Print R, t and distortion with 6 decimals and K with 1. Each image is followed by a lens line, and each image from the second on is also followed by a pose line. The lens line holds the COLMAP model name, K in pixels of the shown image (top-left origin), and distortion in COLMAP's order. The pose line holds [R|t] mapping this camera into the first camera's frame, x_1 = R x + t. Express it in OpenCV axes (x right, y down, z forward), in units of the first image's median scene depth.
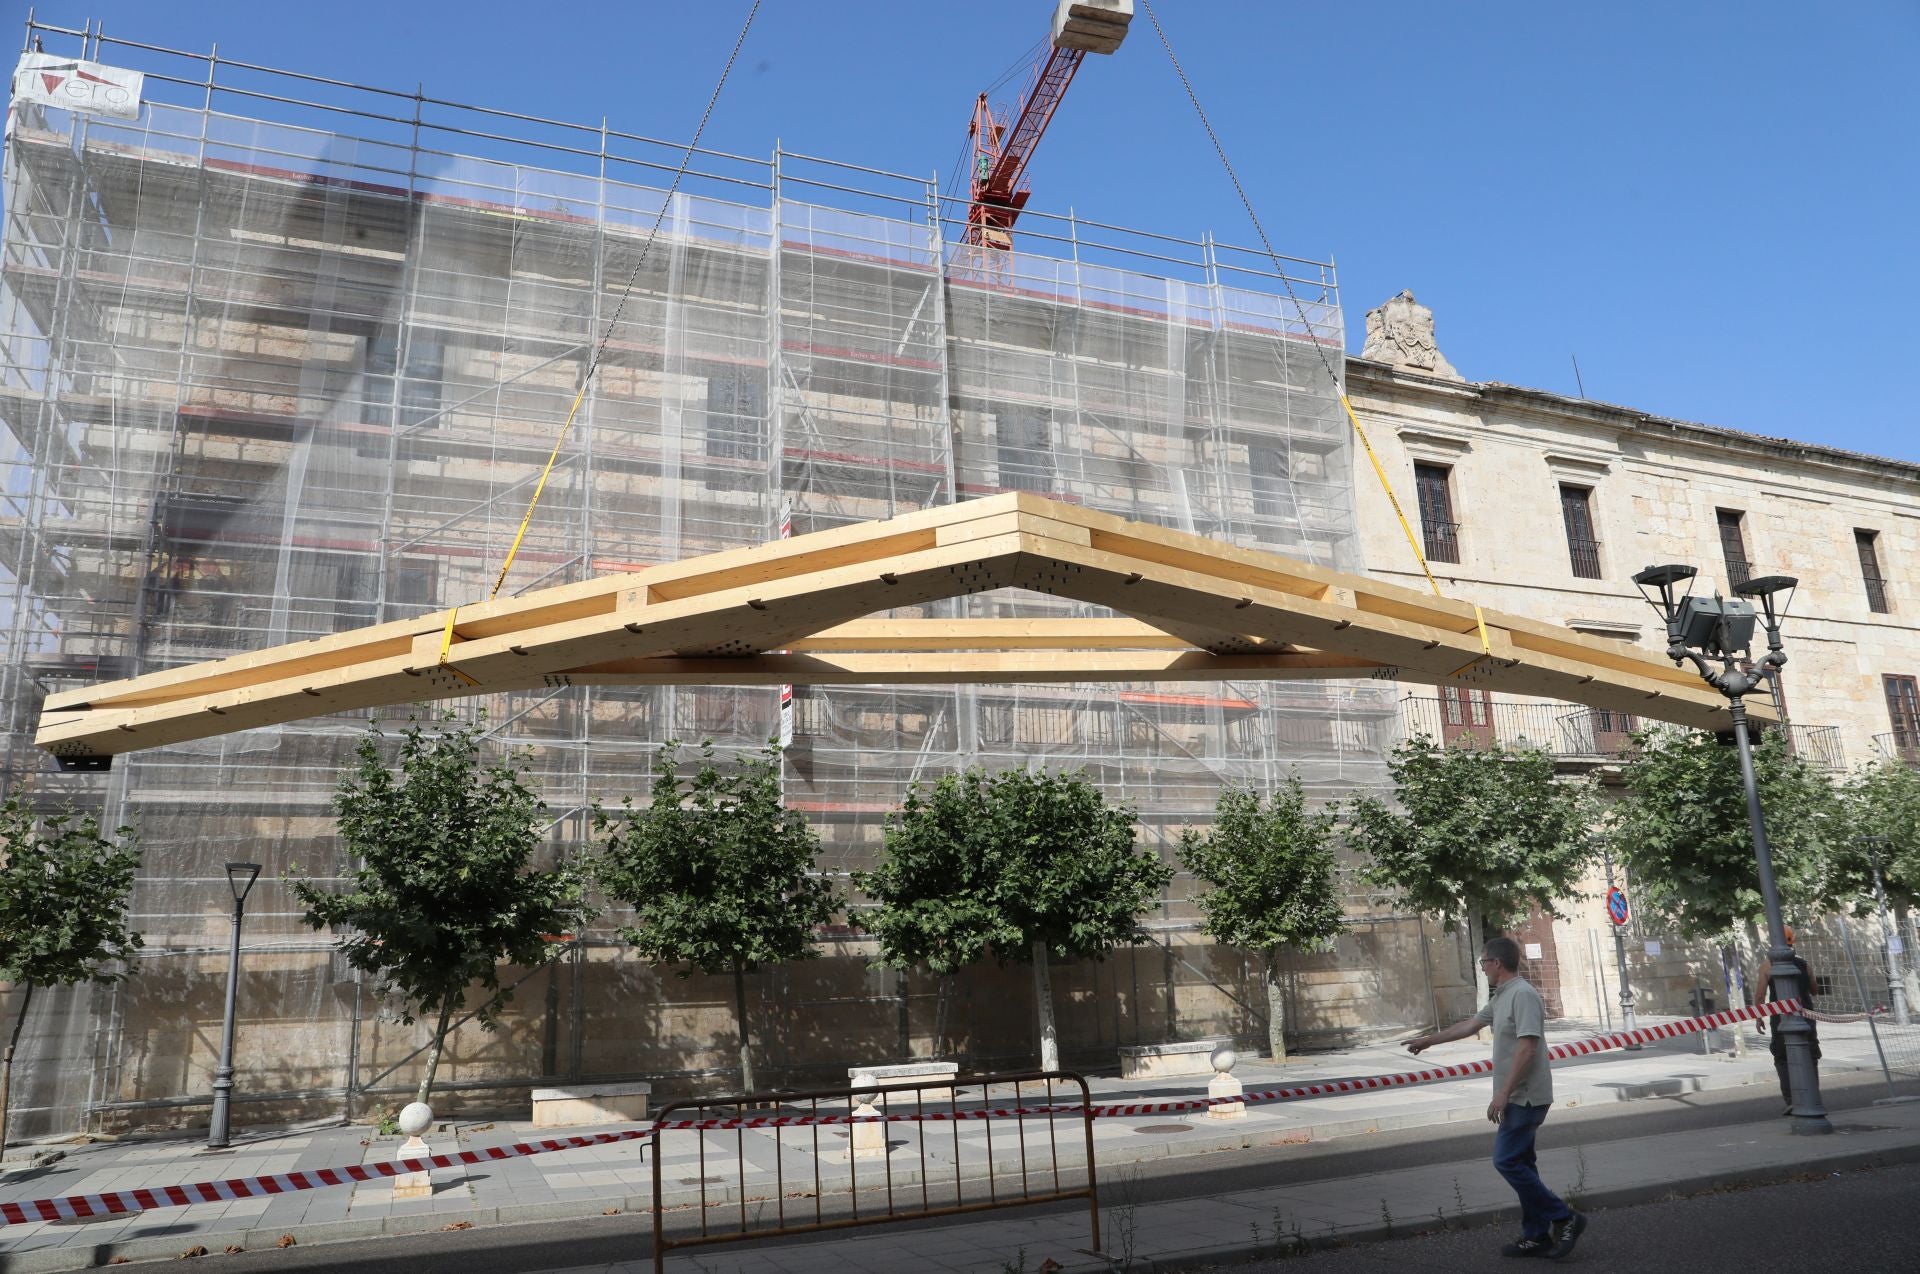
lens RADIAL K [[1349.2, 0, 988.2], [0, 1349.2, 656.6], [0, 0, 1]] dist [-0.102929, 0.082672]
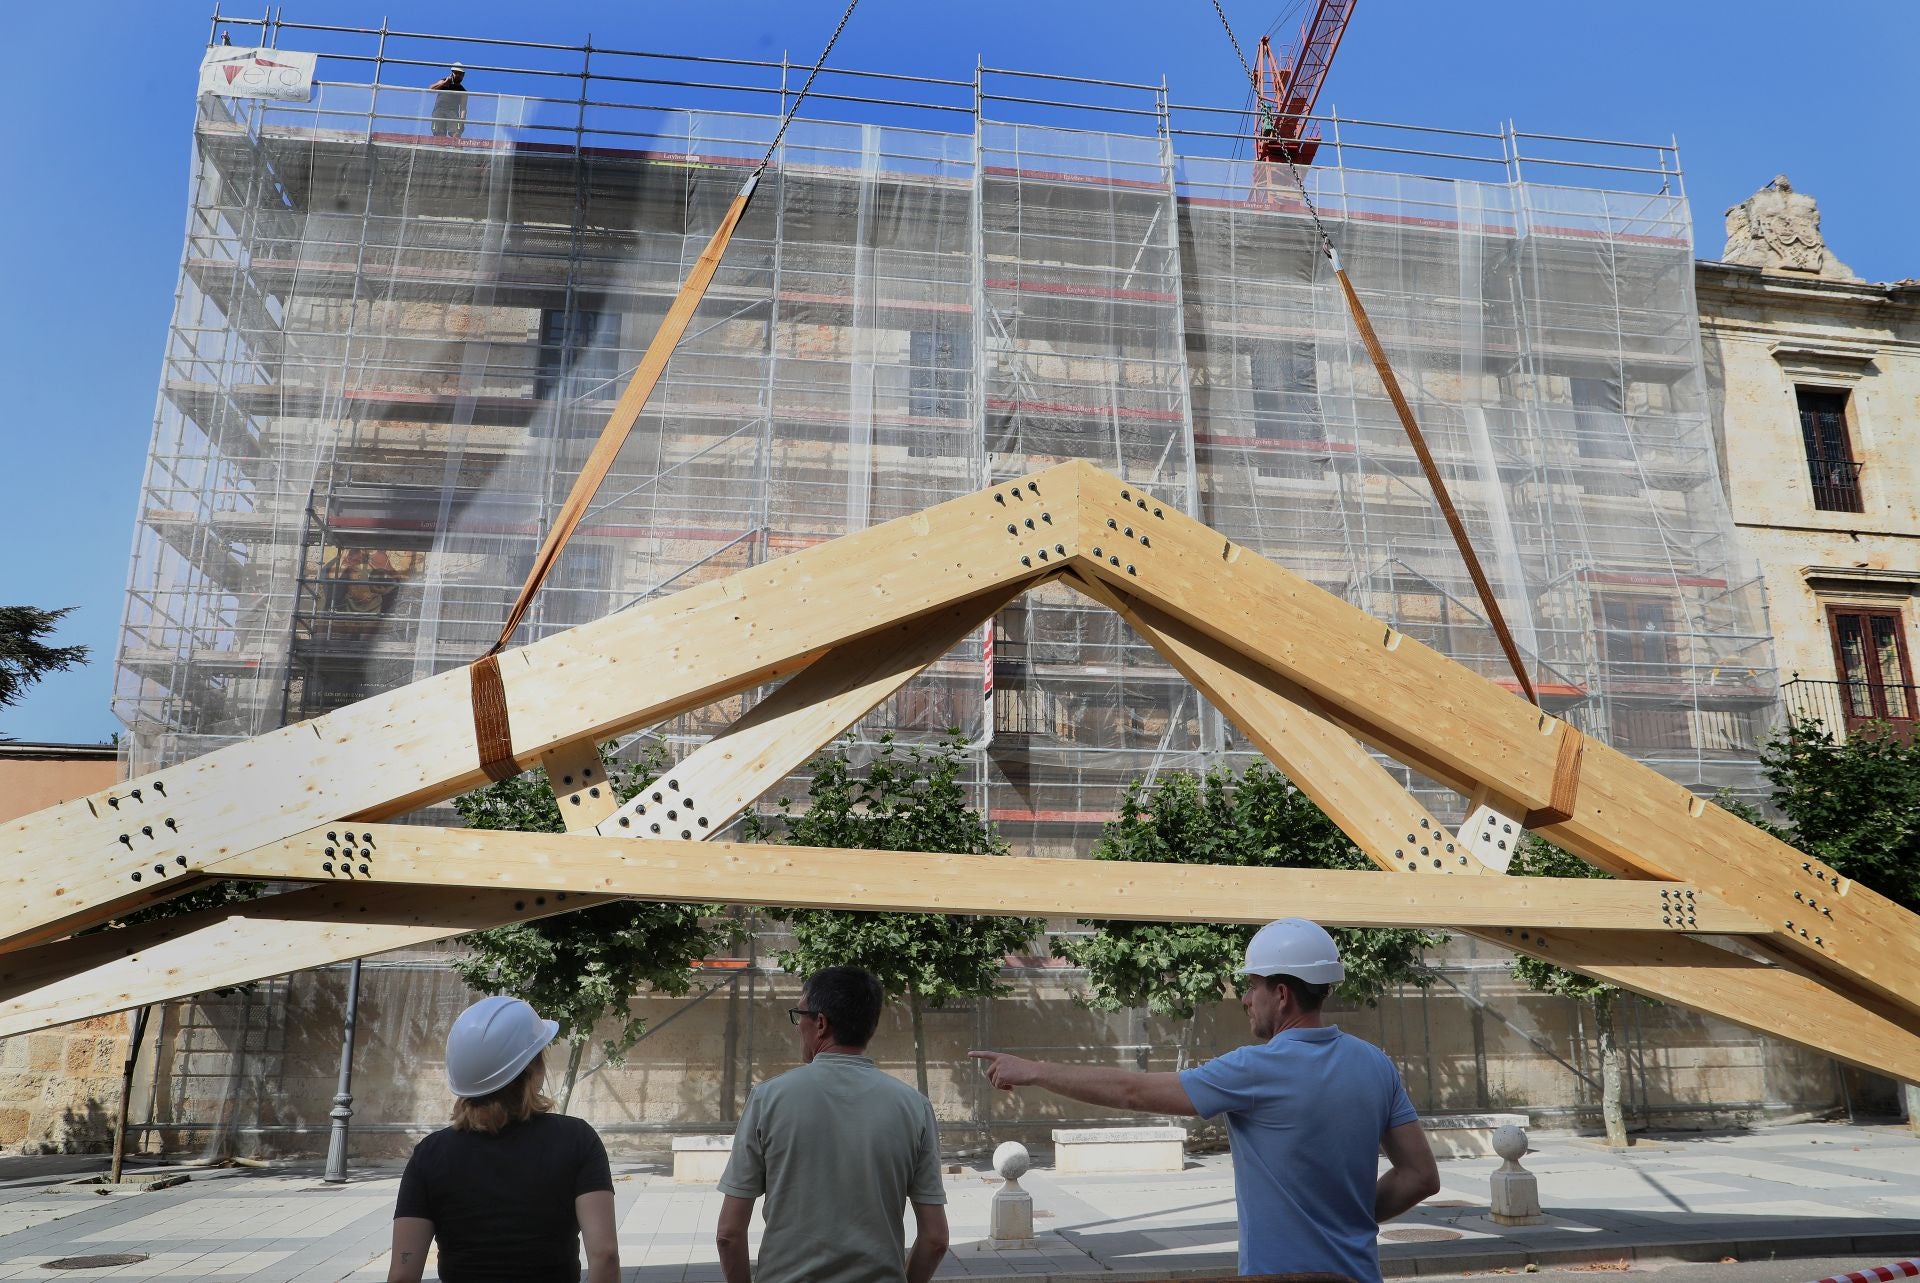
lens RADIAL K [[1393.6, 0, 987.4], [0, 1393.6, 665.0], [0, 0, 1]] dist [-0.085530, 0.063506]
pose [[0.970101, -0.025235, -0.241387, 0.054888], [0.021329, 0.999596, -0.018779, 0.029186], [0.241764, 0.013069, 0.970247, 0.125642]]
